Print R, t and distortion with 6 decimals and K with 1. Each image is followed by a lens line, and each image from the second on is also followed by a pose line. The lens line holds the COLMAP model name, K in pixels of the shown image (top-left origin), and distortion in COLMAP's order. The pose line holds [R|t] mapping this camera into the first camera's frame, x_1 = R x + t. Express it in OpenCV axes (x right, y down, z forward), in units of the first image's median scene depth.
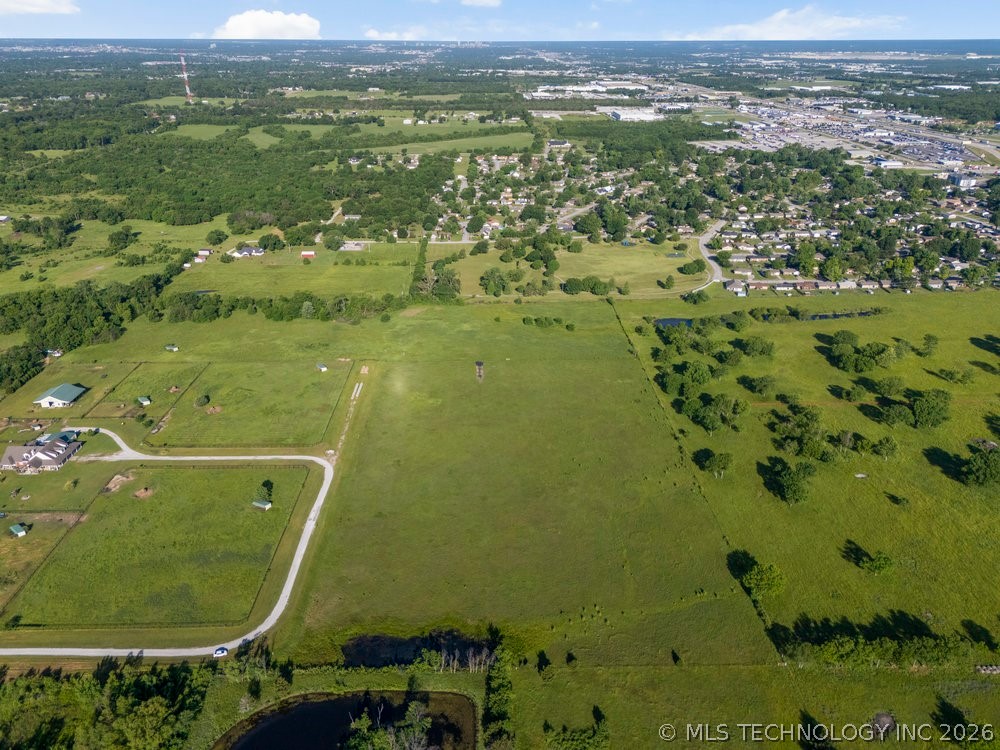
lens RADIAL K [[733.6, 0, 501.8], [0, 733.6, 376.1], [0, 0, 1]] dist [0.075430, -0.065468]
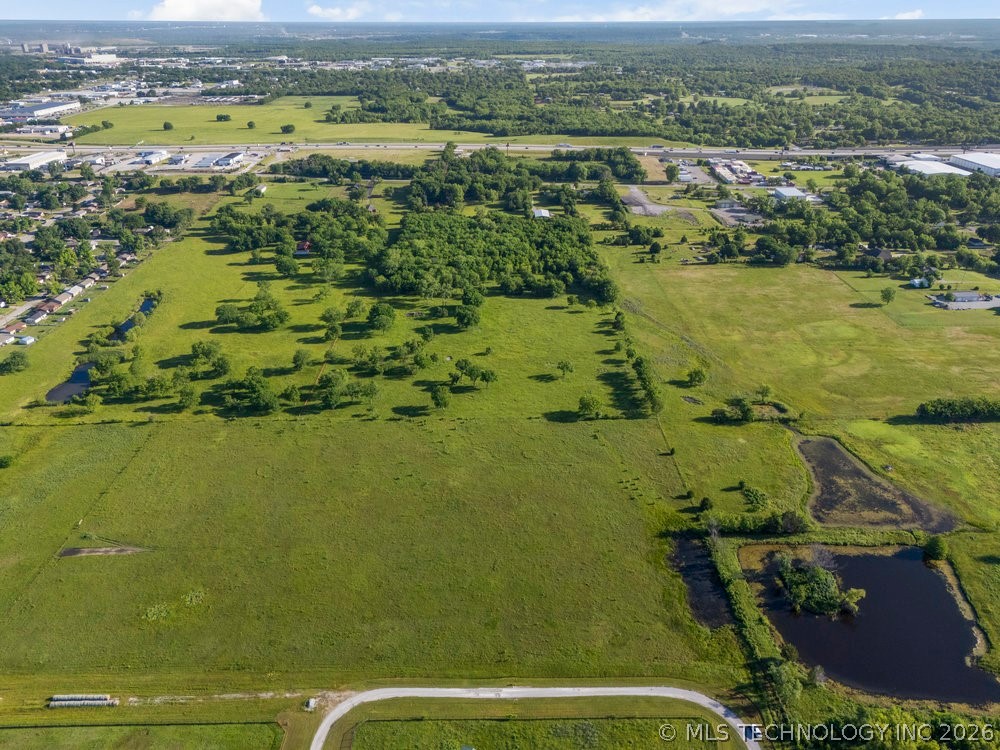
lens RADIAL K [[762.3, 0, 500.8], [0, 762.3, 358.4], [0, 0, 1]] dist [0.073599, -0.065953]
pose [[0.006961, -0.408118, 0.912903, -0.584975], [0.417400, 0.830777, 0.368220, -0.253897], [-0.908696, 0.378482, 0.176131, 0.537410]]
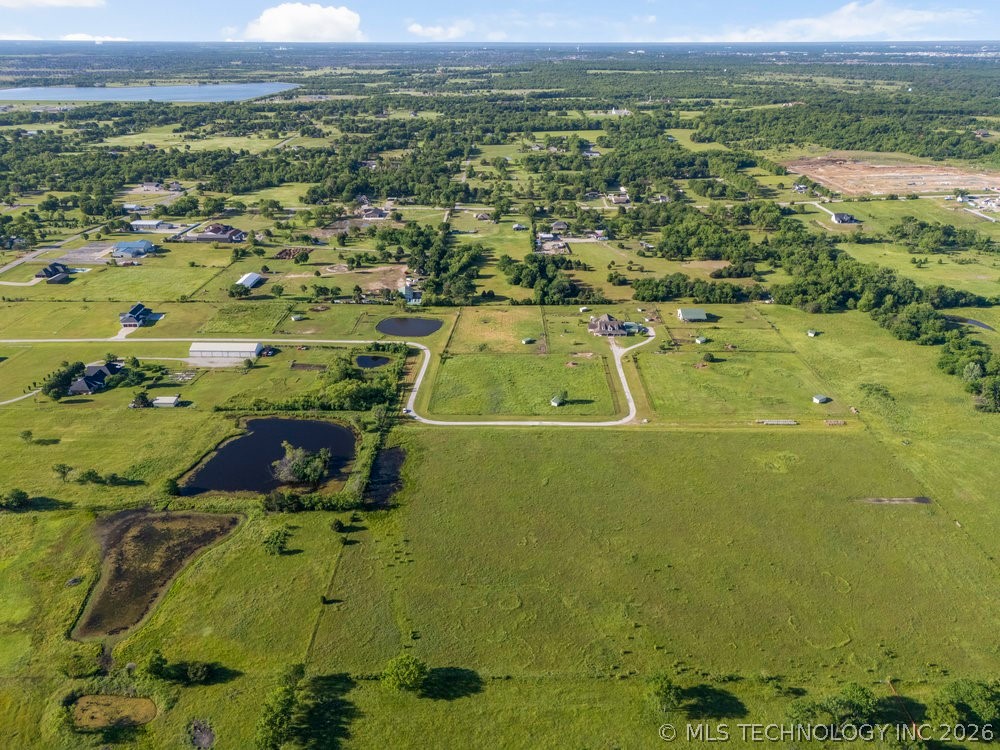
lens RADIAL K [[733.6, 0, 501.8], [0, 733.6, 376.1], [0, 0, 1]] dist [0.075430, -0.065468]
pose [[-0.025564, 0.414163, -0.909844, 0.606833], [-0.416530, 0.822960, 0.386316, -0.233810], [0.908762, 0.388853, 0.151473, 0.522058]]
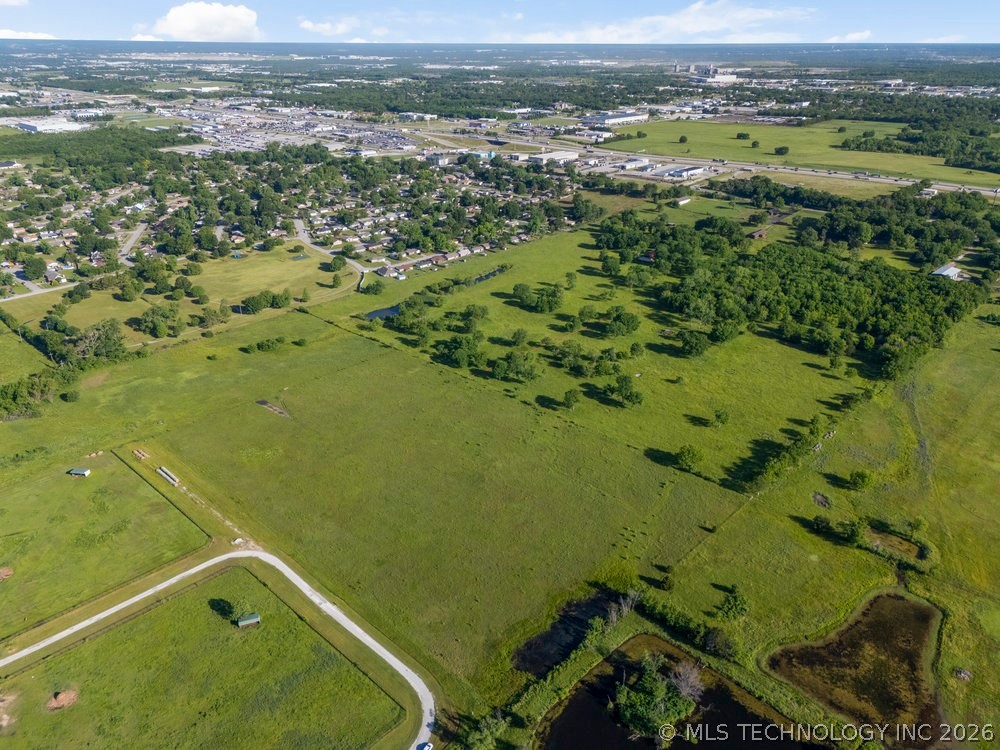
lens RADIAL K [[733.6, 0, 501.8], [0, 733.6, 376.1], [0, 0, 1]] dist [0.075430, -0.065468]
pose [[0.702801, -0.294601, 0.647519, -0.428609], [0.295126, 0.948940, 0.111416, -0.066314], [-0.647280, 0.112796, 0.753860, 0.131492]]
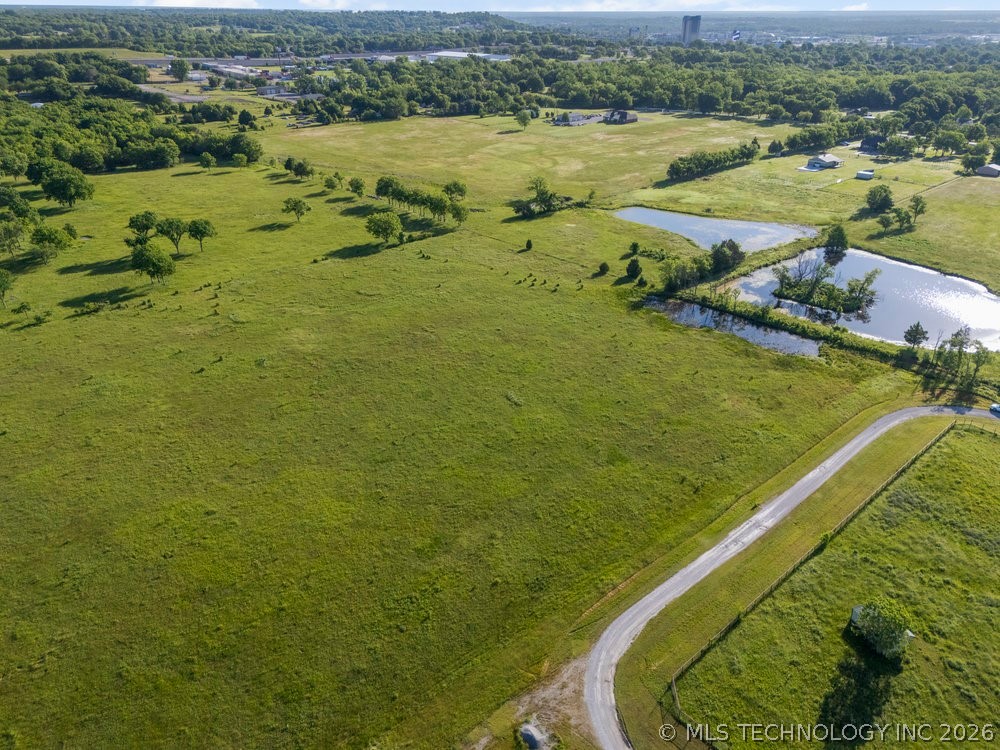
lens RADIAL K [[739.7, 0, 501.6], [0, 739.7, 390.4], [0, 0, 1]] dist [0.070395, -0.057260]
pose [[-0.669780, -0.342460, 0.658874, -0.290492], [0.304077, 0.683002, 0.664112, -0.113360], [-0.677445, 0.645158, -0.353327, 0.857594]]
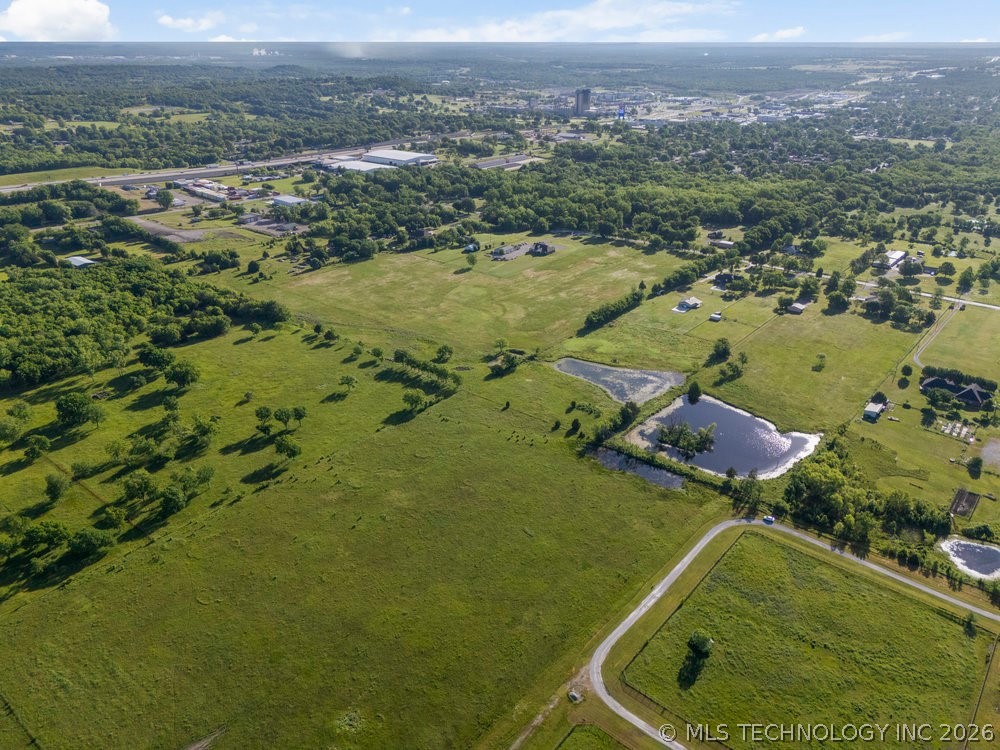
lens RADIAL K [[733.6, 0, 501.8], [0, 733.6, 376.1], [0, 0, 1]] dist [0.075430, -0.065468]
pose [[-0.759374, -0.271413, 0.591343, -0.408105], [0.270096, 0.695344, 0.665992, -0.441407], [-0.591945, 0.665456, -0.454718, 0.960831]]
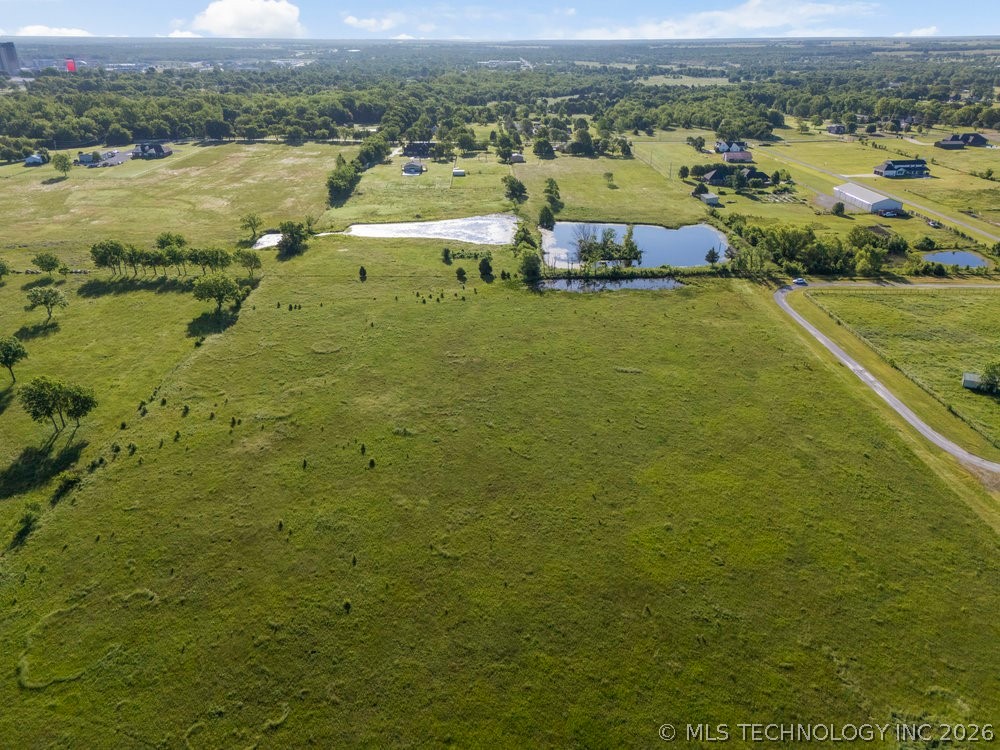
lens RADIAL K [[733.6, 0, 501.8], [0, 733.6, 376.1], [0, 0, 1]] dist [0.075430, -0.065468]
pose [[-0.999982, 0.002902, -0.005158, 0.023551], [-0.002017, 0.652239, 0.758011, -0.183412], [0.005563, 0.758008, -0.652221, 1.005653]]
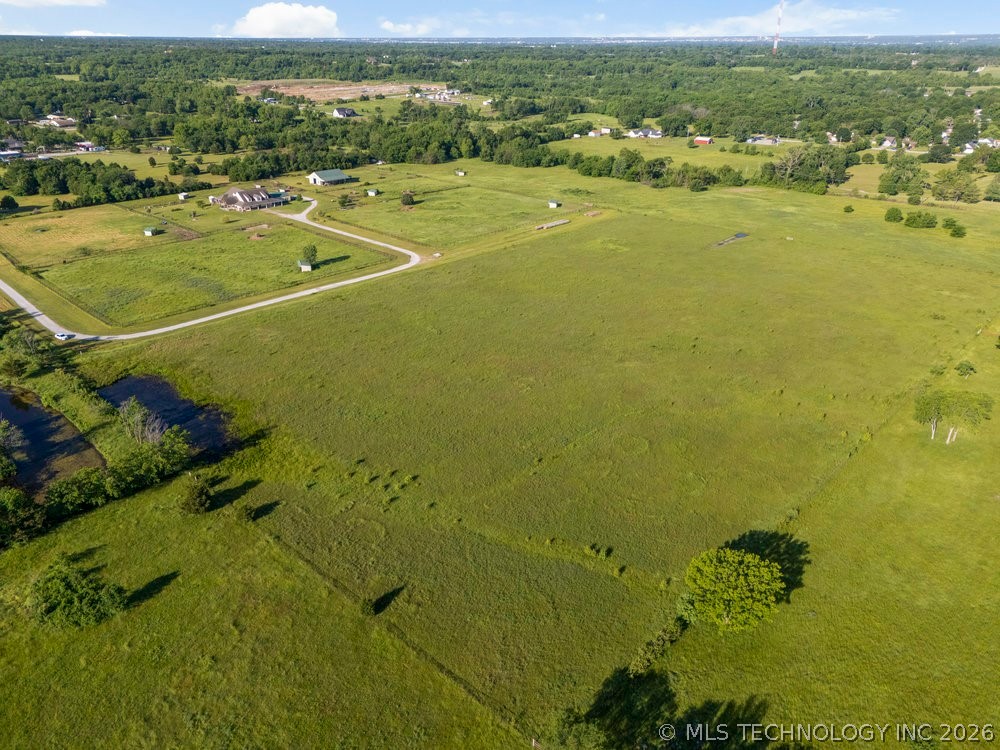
lens RADIAL K [[733.6, 0, 501.8], [0, 733.6, 376.1], [0, 0, 1]] dist [0.075430, -0.065468]
pose [[0.713657, 0.291368, -0.637023, 0.298398], [-0.291163, 0.950494, 0.108557, 0.101240], [0.637117, 0.108005, 0.763162, 0.385154]]
